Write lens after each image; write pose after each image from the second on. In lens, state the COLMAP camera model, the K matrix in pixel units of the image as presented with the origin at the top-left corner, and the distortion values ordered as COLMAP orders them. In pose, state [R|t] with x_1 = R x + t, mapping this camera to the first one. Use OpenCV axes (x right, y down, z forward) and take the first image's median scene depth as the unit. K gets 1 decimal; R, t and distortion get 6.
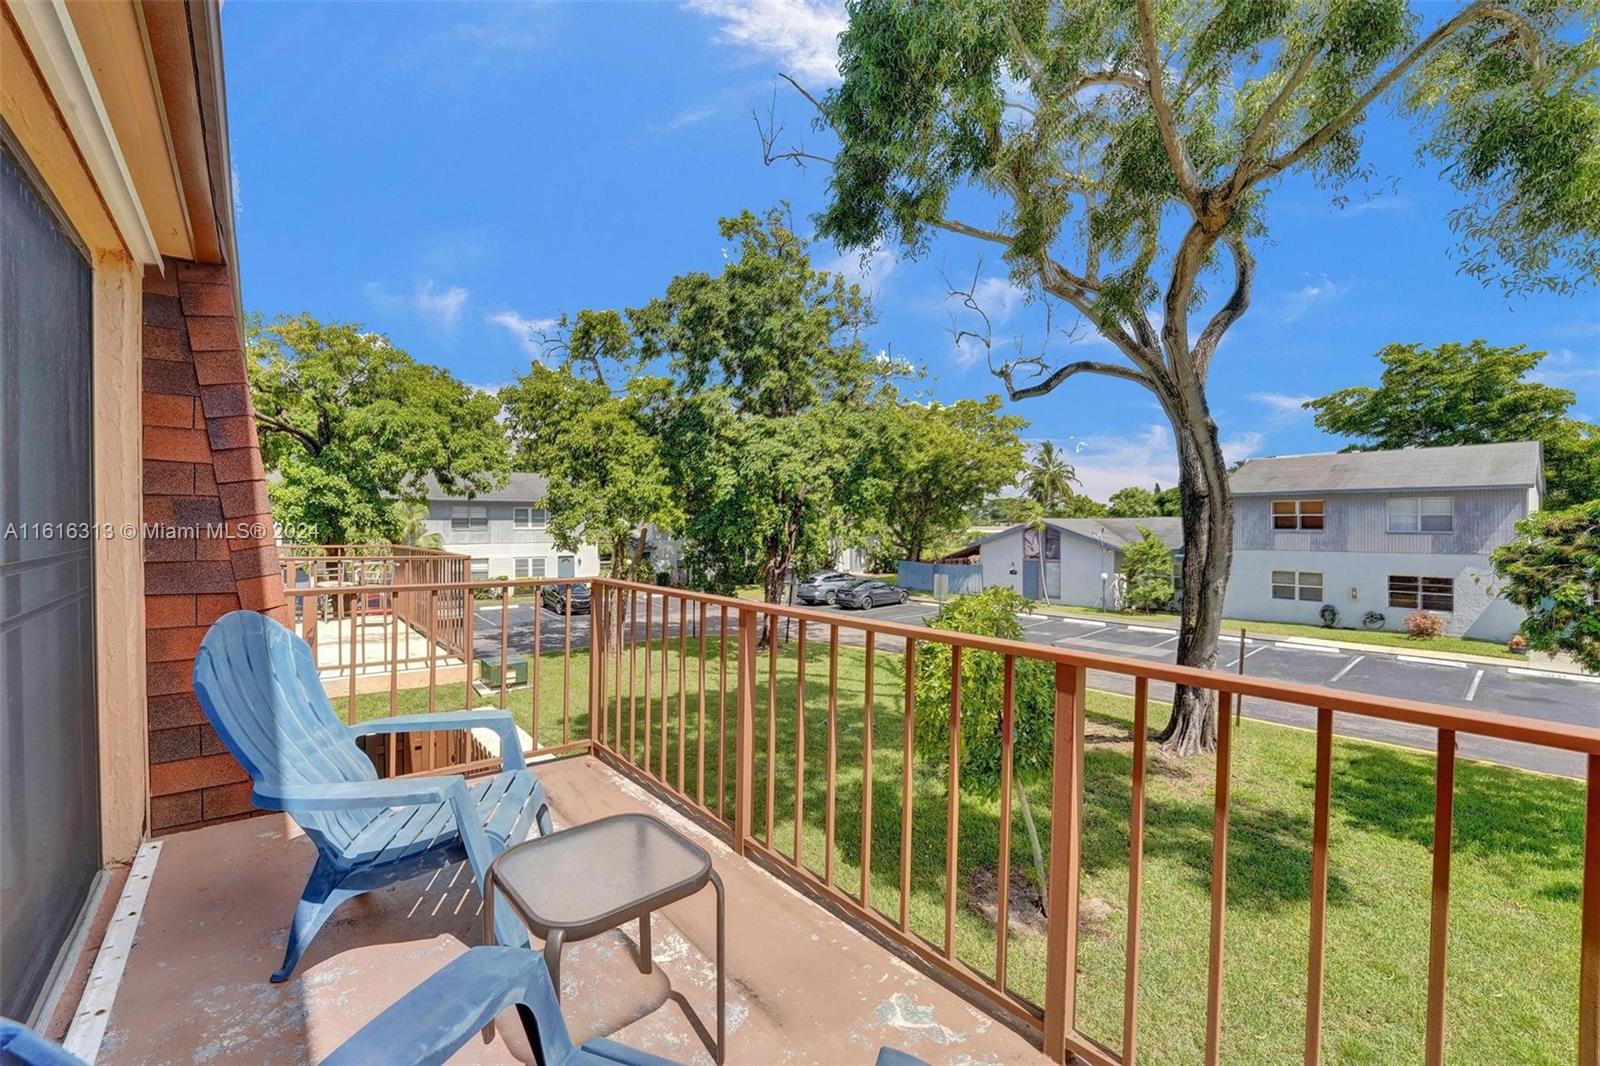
lens RADIAL K [[660.0, 0, 800.0], [0, 660.0, 533.0], [0, 0, 1]] dist [-0.020856, 0.000511]
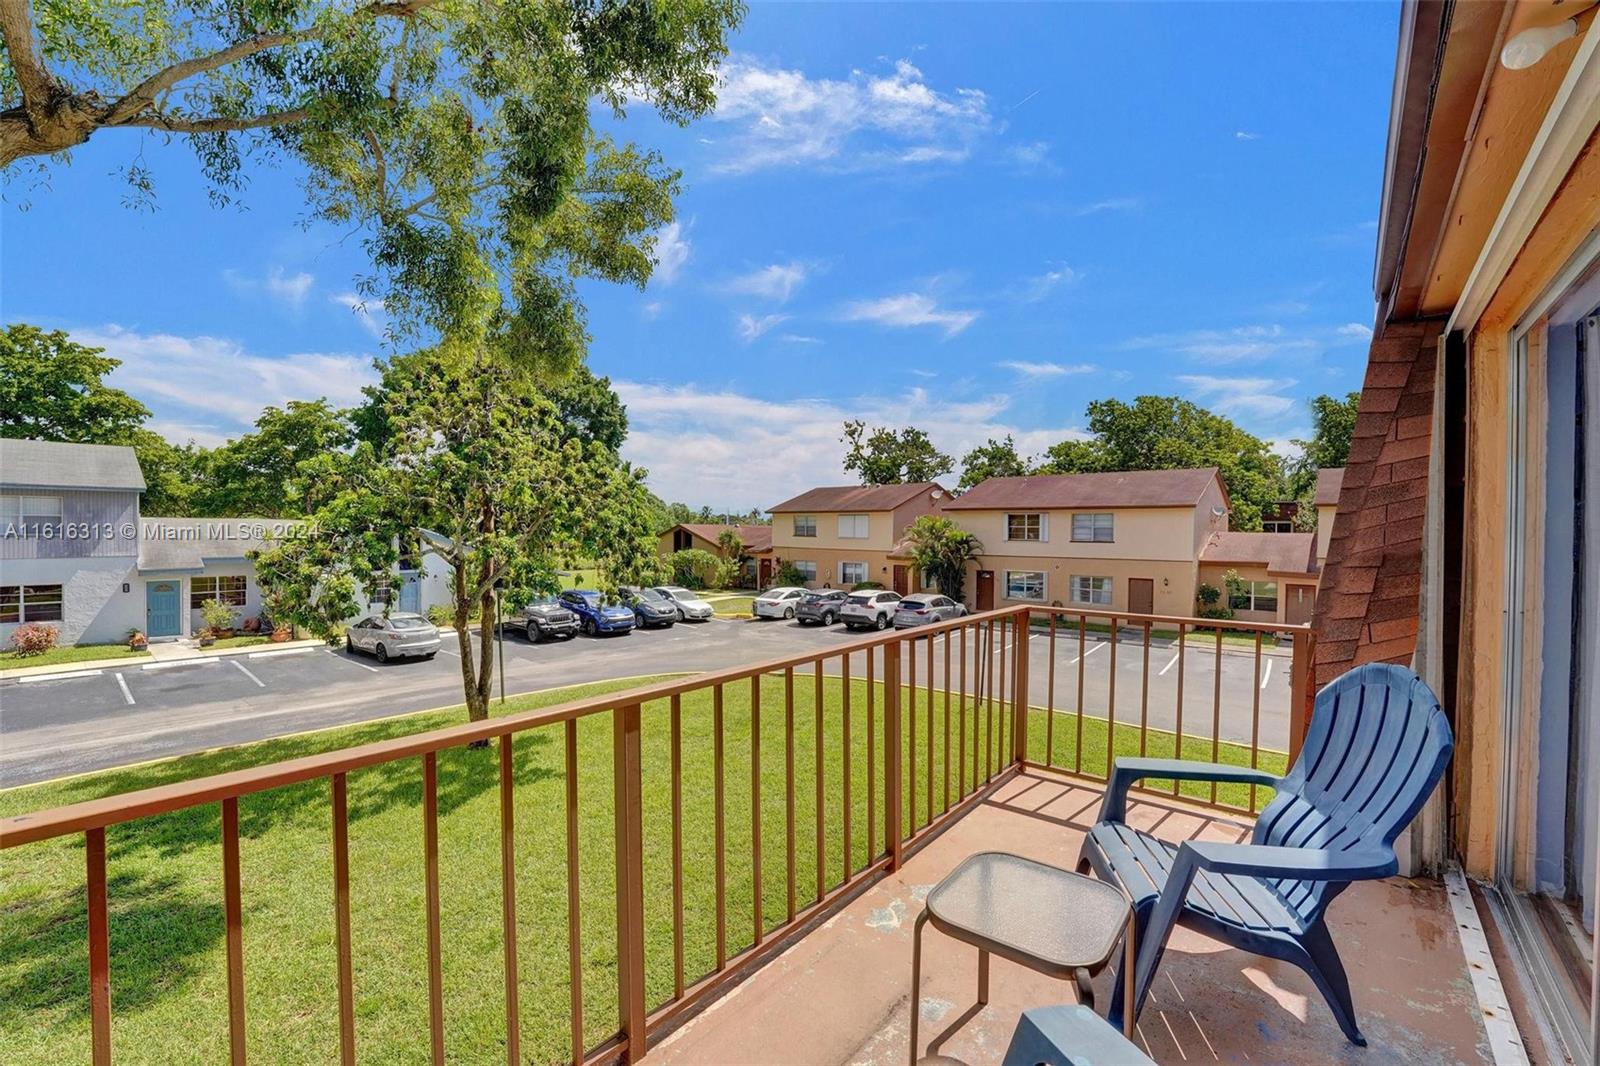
lens RADIAL K [[659.6, 0, 803.7], [0, 659.6, 537.8], [0, 0, 1]] dist [-0.032524, 0.004276]
pose [[-0.184223, -0.015506, 0.982762, -0.109217], [0.003704, 0.999857, 0.016470, -0.009634], [-0.982877, 0.006675, -0.184140, 0.133155]]
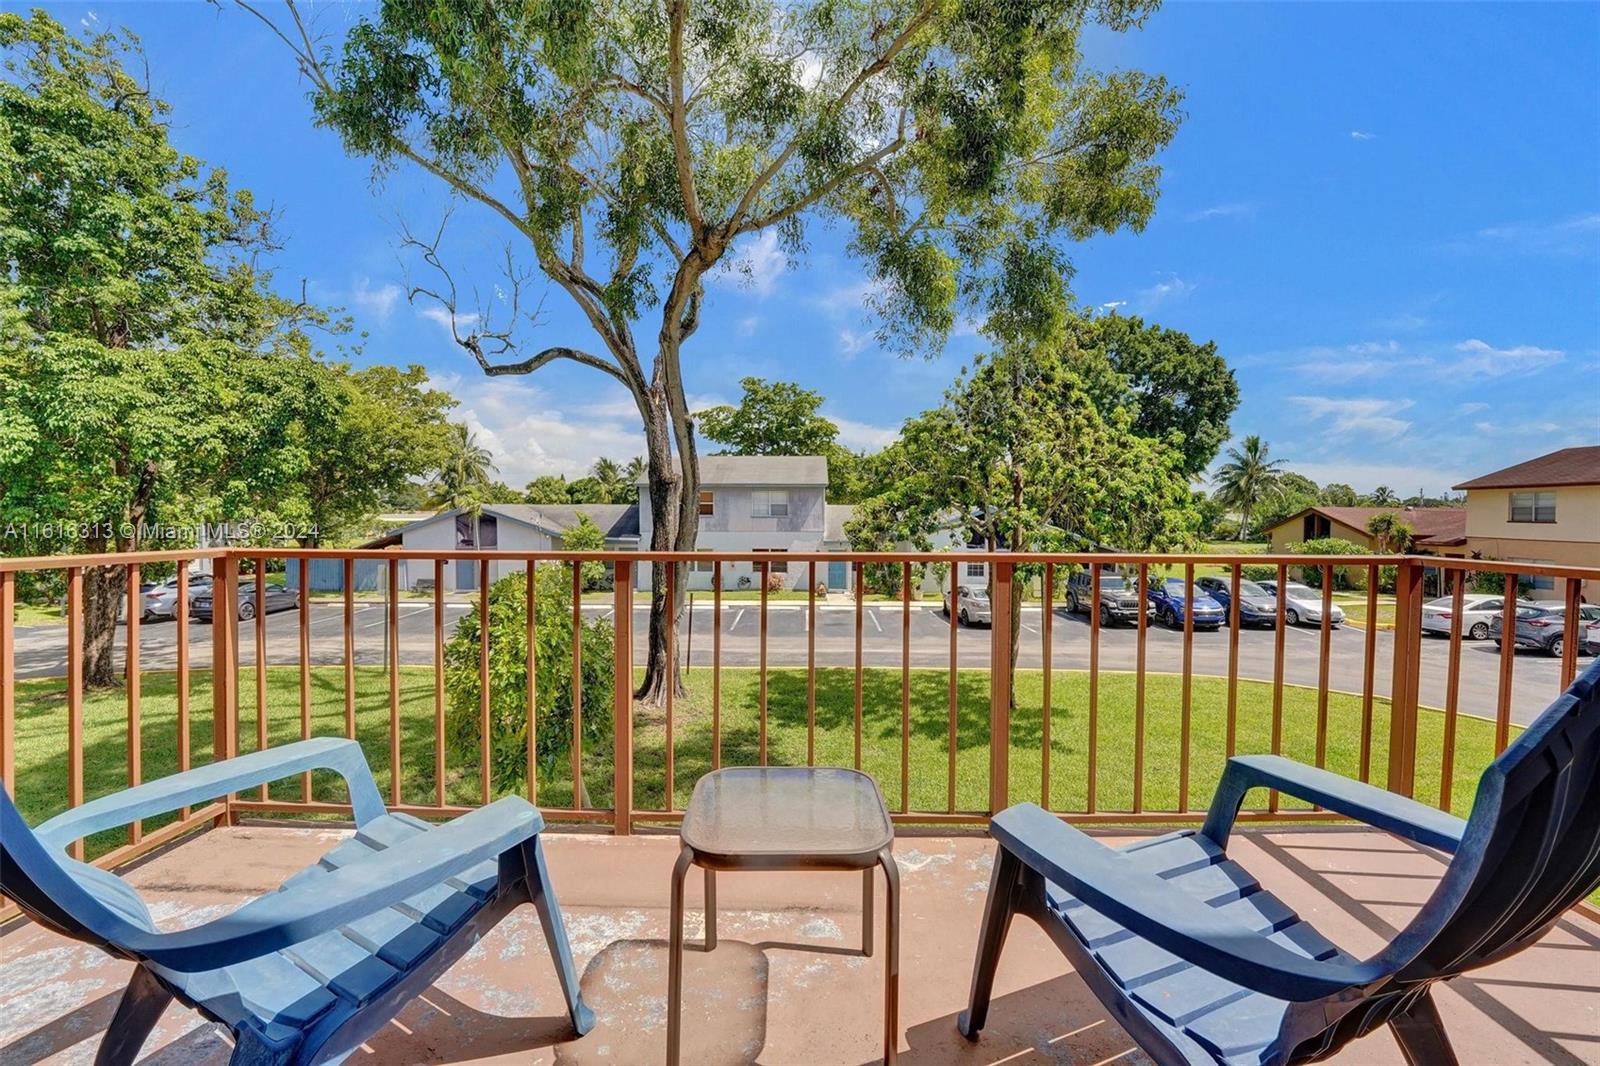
lens RADIAL K [[659.6, 0, 803.7], [0, 659.6, 537.8], [0, 0, 1]] dist [-0.032524, 0.004276]
pose [[0.650007, -0.024459, 0.759534, -0.083096], [0.006148, 0.999618, 0.026929, 0.008134], [-0.759903, -0.012835, 0.649909, 0.032792]]
